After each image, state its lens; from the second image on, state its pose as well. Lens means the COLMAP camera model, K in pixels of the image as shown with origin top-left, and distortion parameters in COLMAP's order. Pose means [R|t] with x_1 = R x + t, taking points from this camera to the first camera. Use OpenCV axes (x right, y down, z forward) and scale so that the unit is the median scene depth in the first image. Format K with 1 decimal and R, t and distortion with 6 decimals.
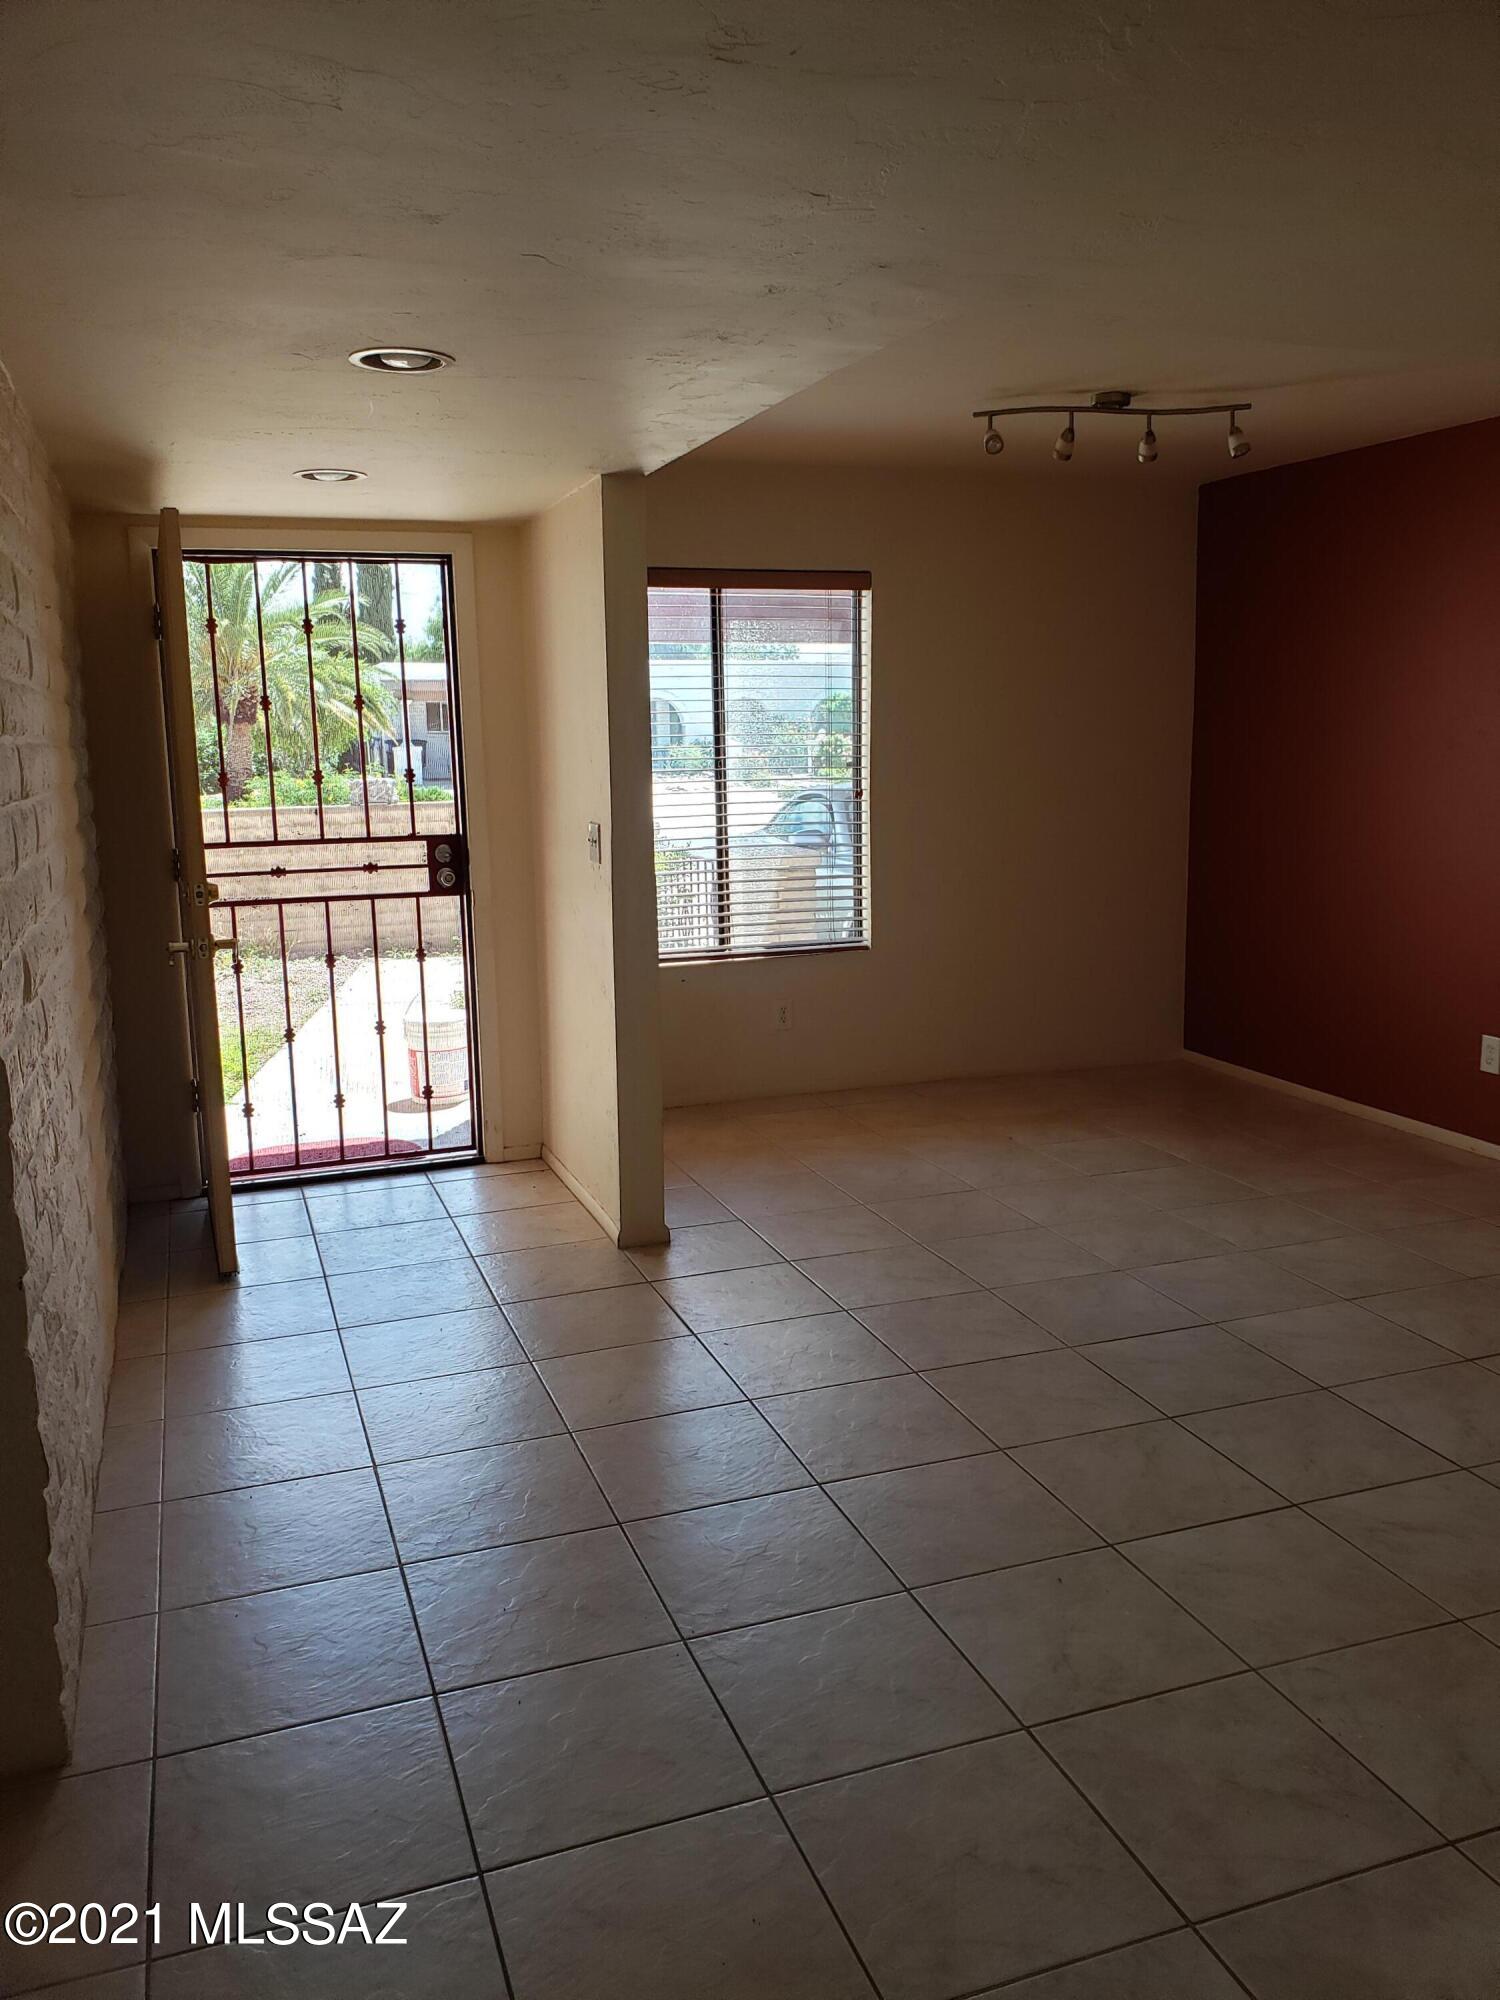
lens RADIAL K [[1566.1, 0, 750.0], [0, 1566.1, 1000.0], [0, 0, 1]] dist [0.001984, -0.001166]
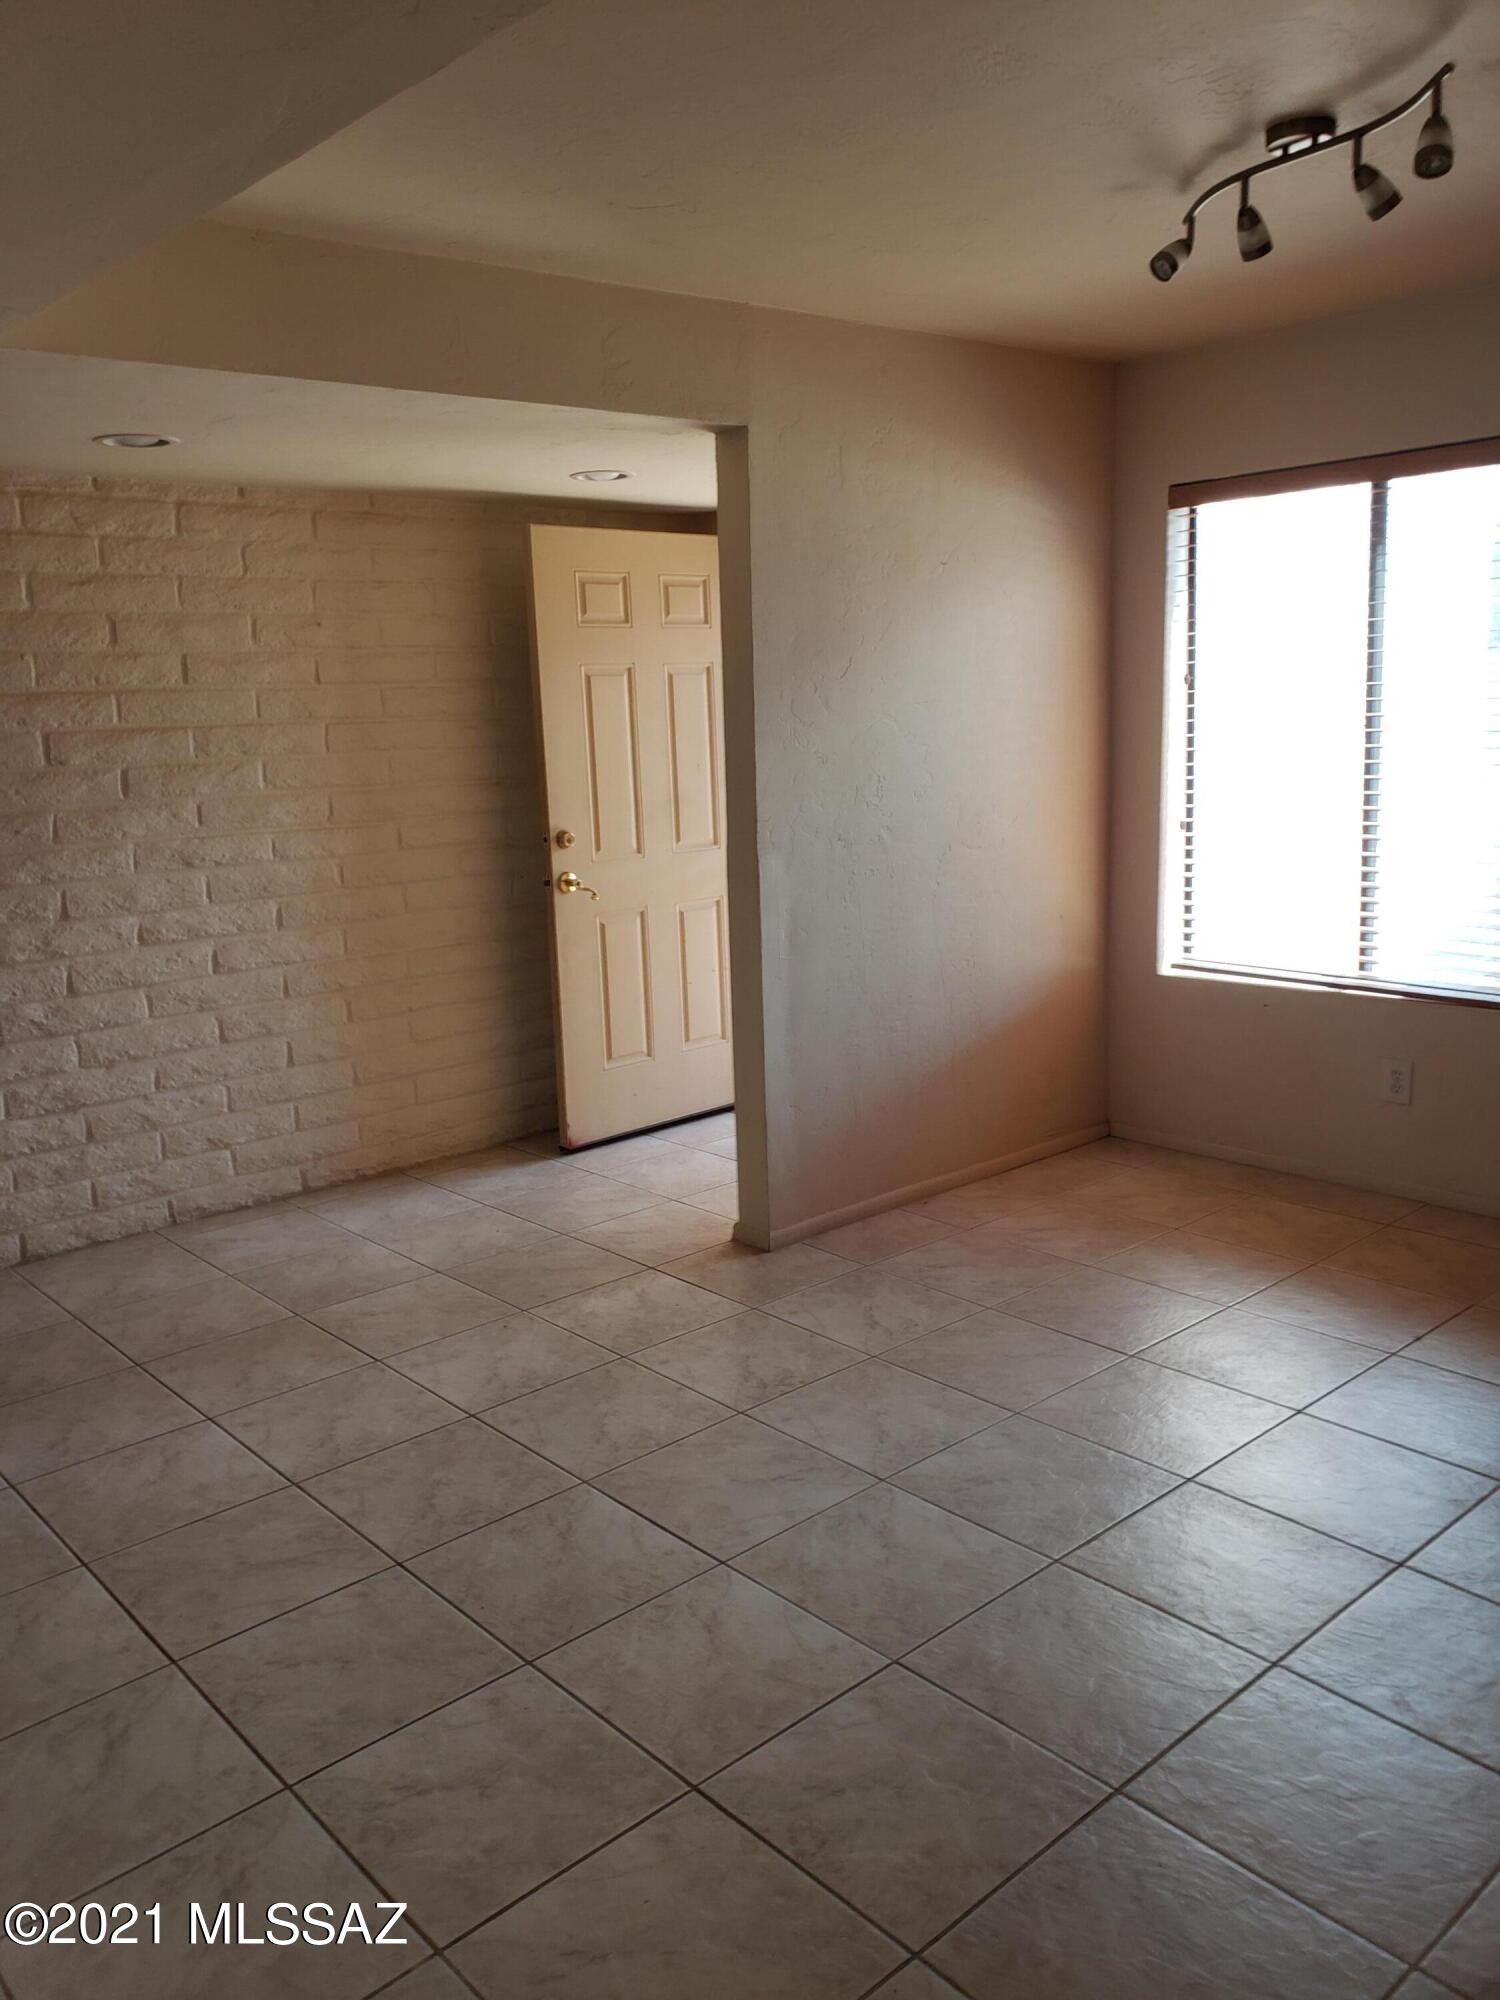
lens RADIAL K [[1566.1, 0, 750.0], [0, 1566.1, 1000.0], [0, 0, 1]] dist [0.001984, -0.001166]
pose [[0.373622, 0.181307, -0.909689, 0.651263], [-0.128538, 0.981369, 0.142801, -0.104717], [0.918632, 0.063576, 0.389966, 0.520997]]
